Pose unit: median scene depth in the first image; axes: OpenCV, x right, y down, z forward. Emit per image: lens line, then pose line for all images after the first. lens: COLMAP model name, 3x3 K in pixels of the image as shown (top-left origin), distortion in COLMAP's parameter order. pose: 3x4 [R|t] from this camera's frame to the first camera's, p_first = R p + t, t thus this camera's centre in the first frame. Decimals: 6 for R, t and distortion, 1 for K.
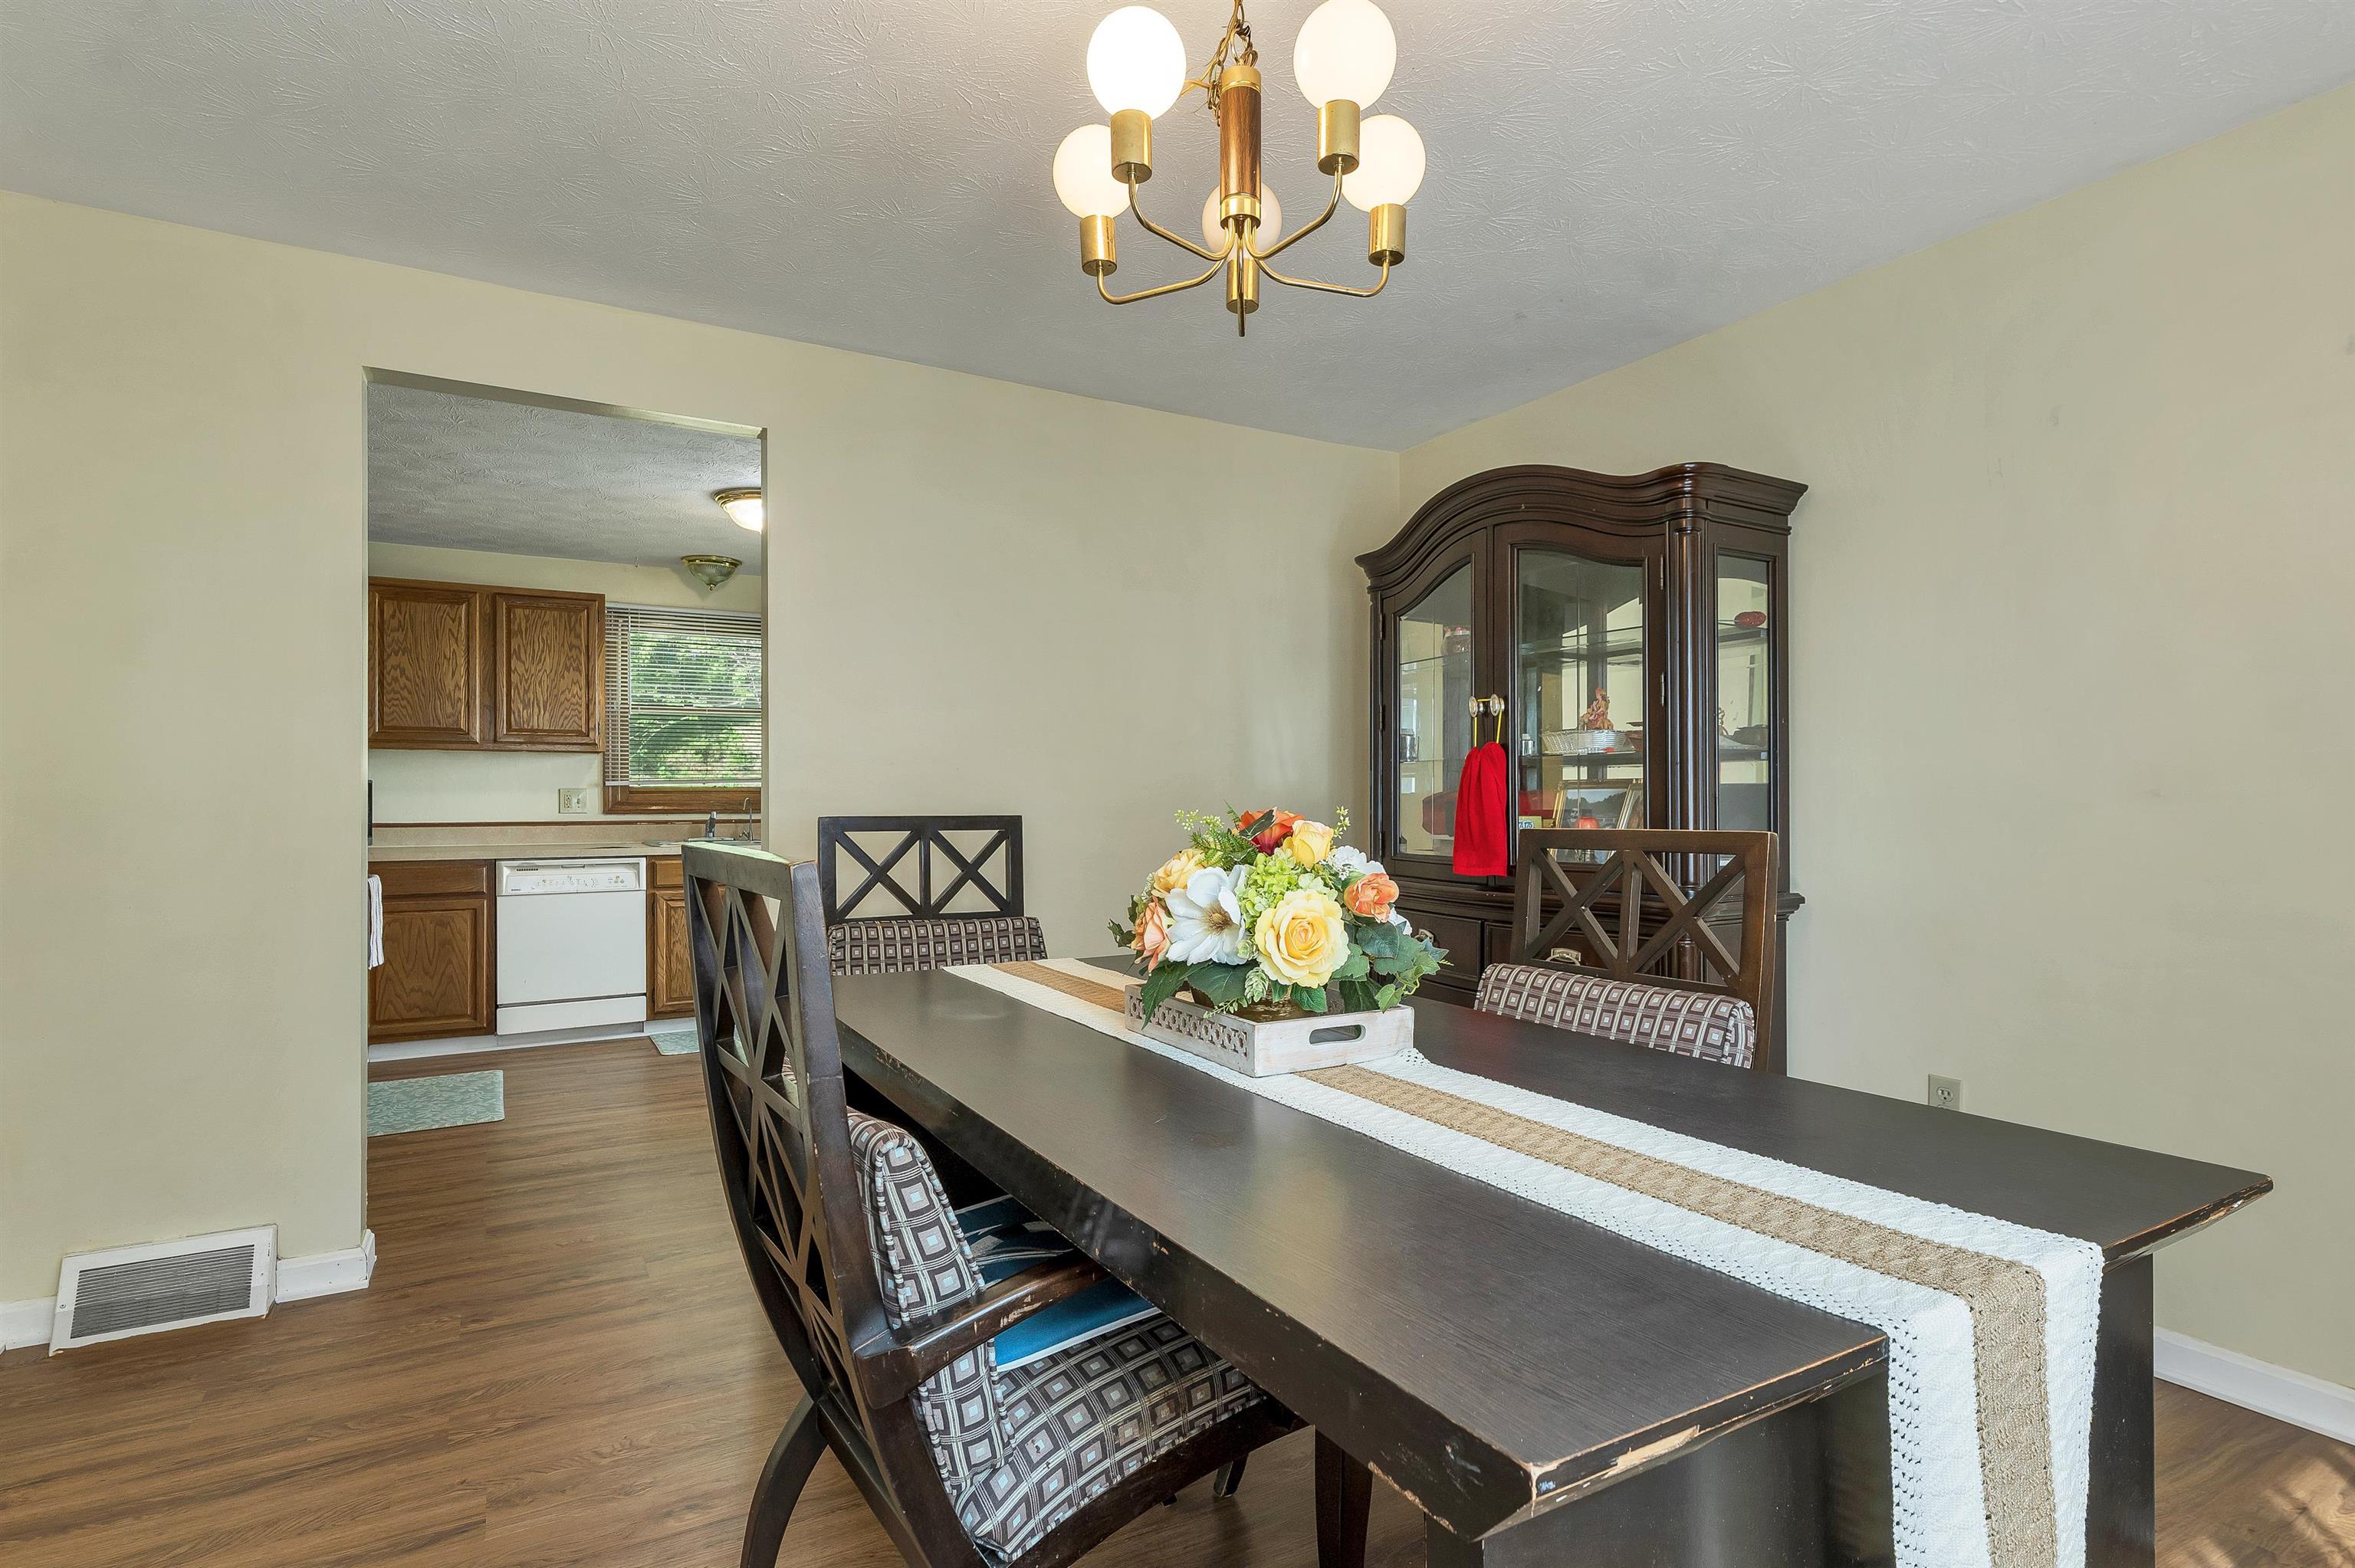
lens RADIAL K [[1188.0, 0, 1177.5], [0, 1188.0, 784.0], [0, 0, 1]] dist [-0.001093, -0.000146]
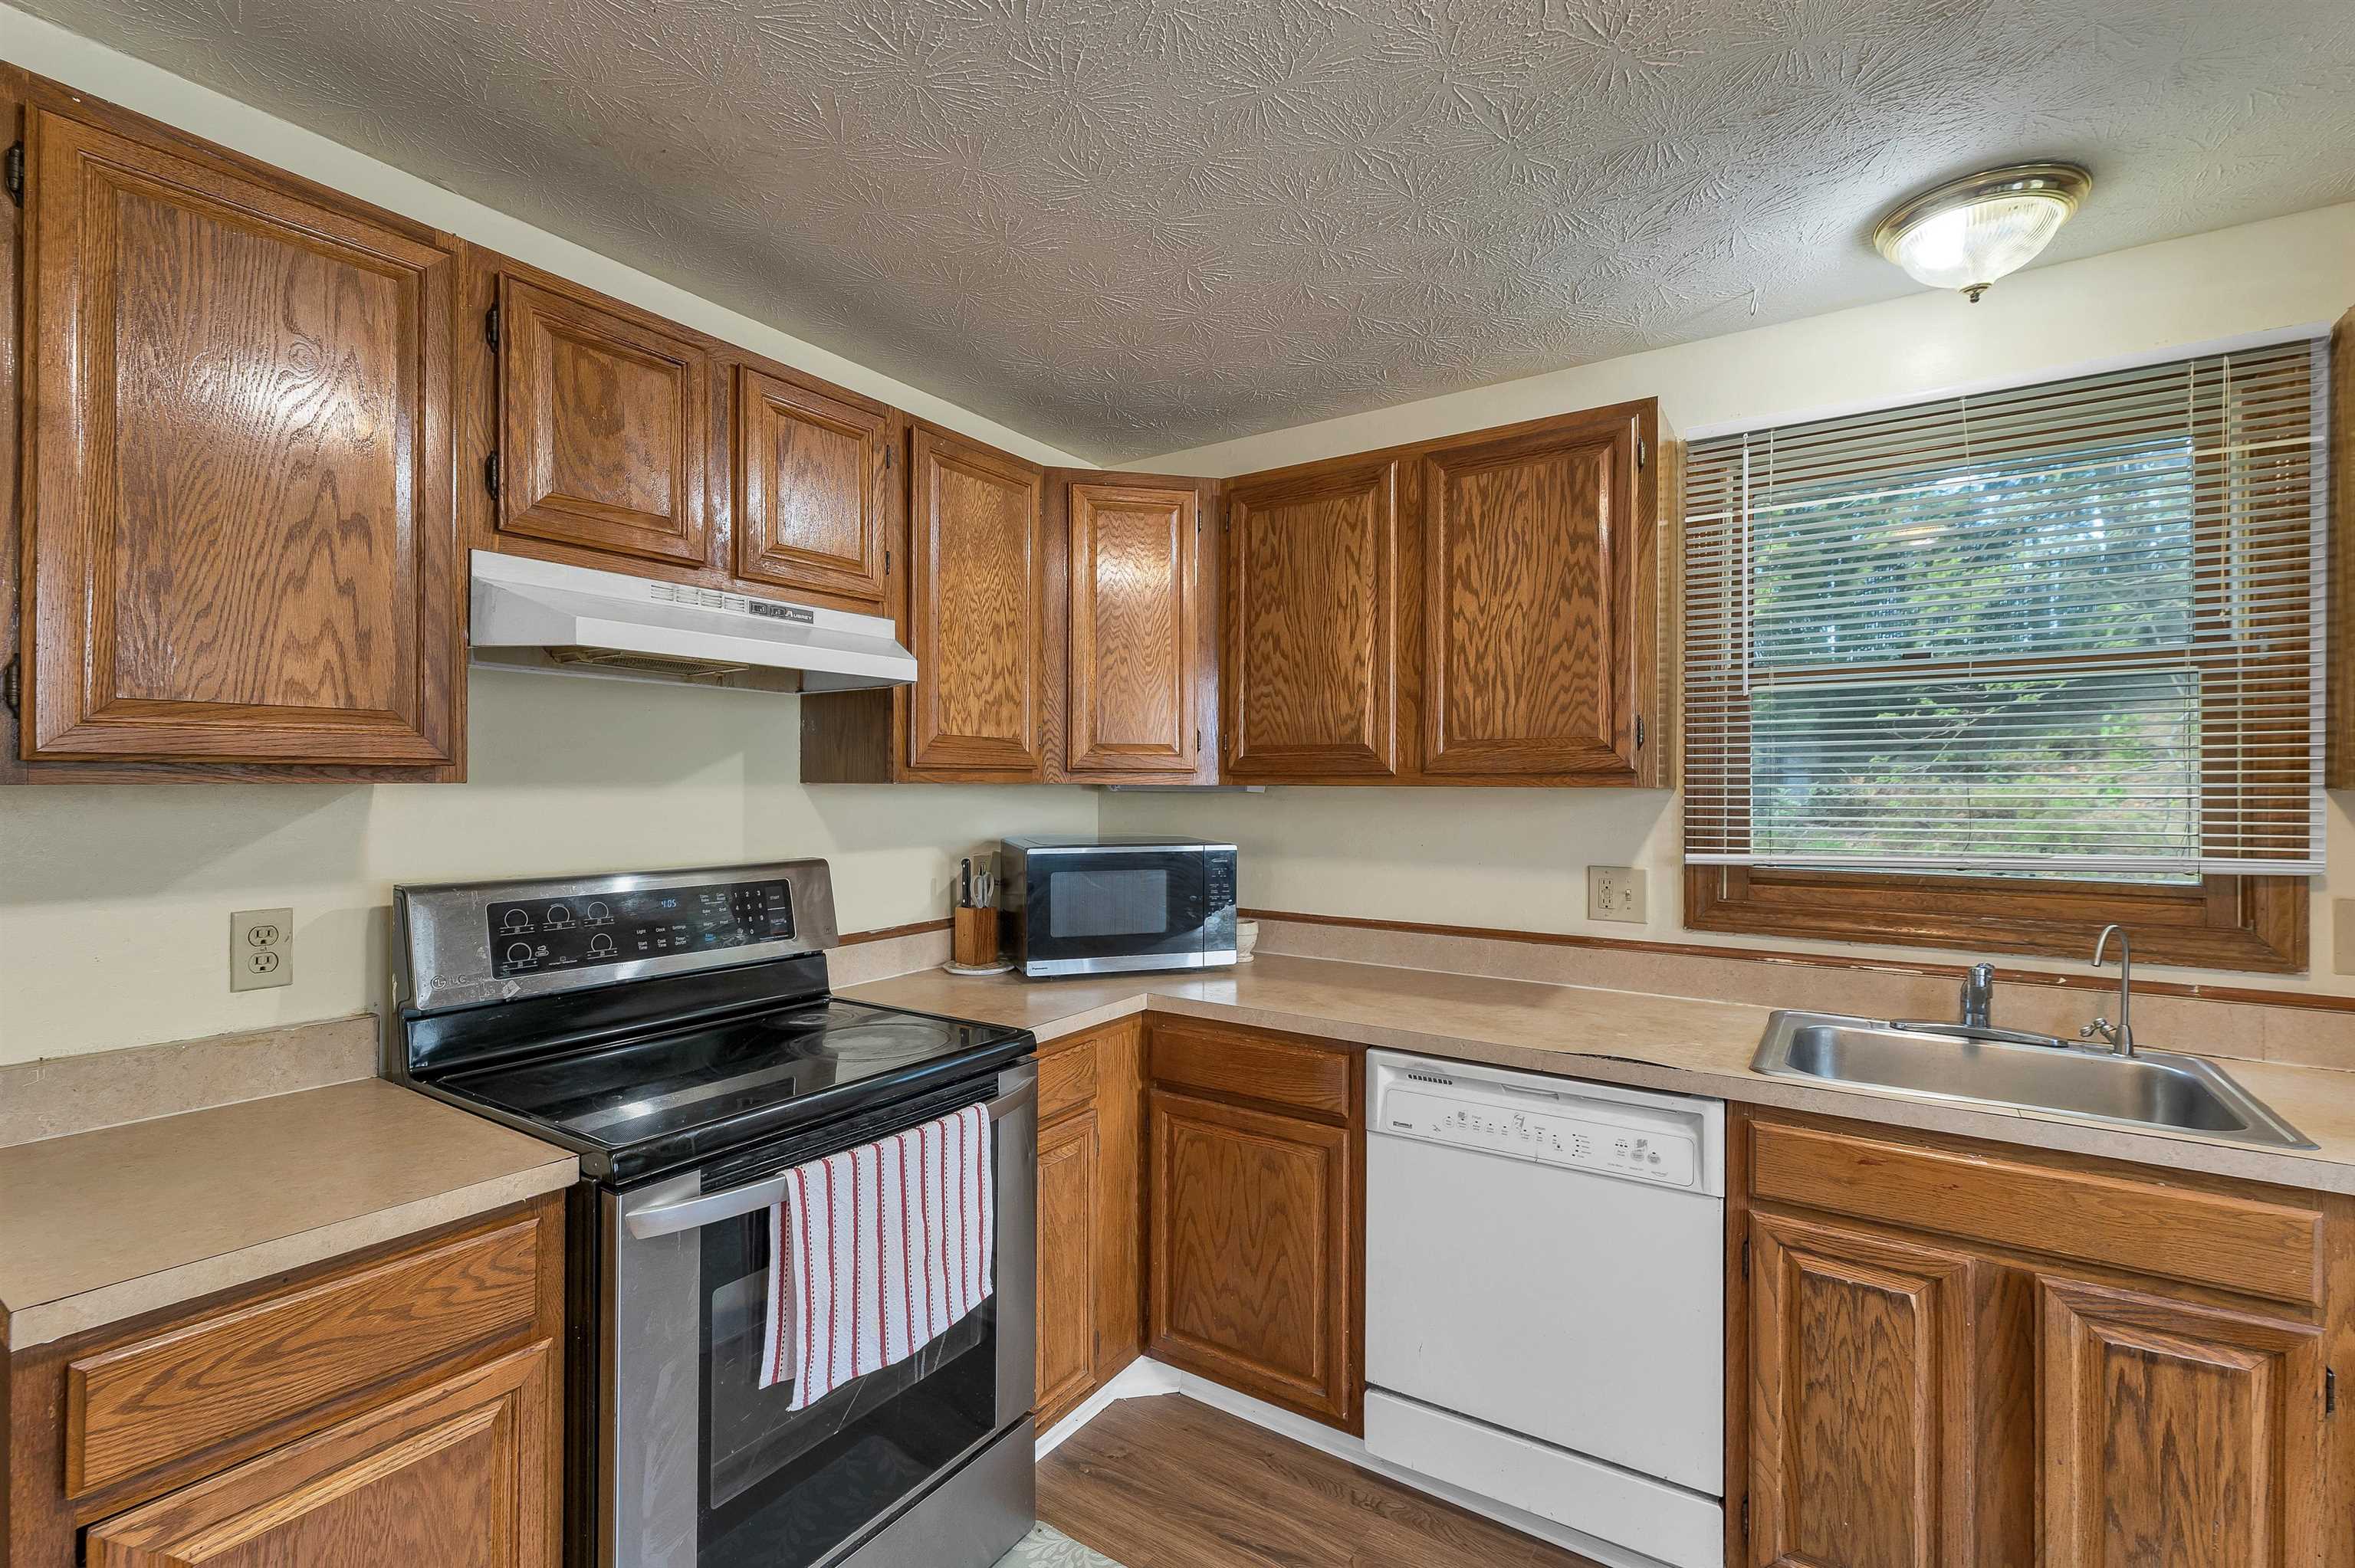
lens RADIAL K [[1012.4, 0, 1177.5], [0, 1012.4, 784.0], [0, 0, 1]] dist [-0.001274, -0.000115]
pose [[0.445046, 0.000614, -0.895508, -0.260316], [0.006360, 0.999972, 0.003847, -0.032389], [0.895485, -0.007407, 0.445030, 0.740505]]
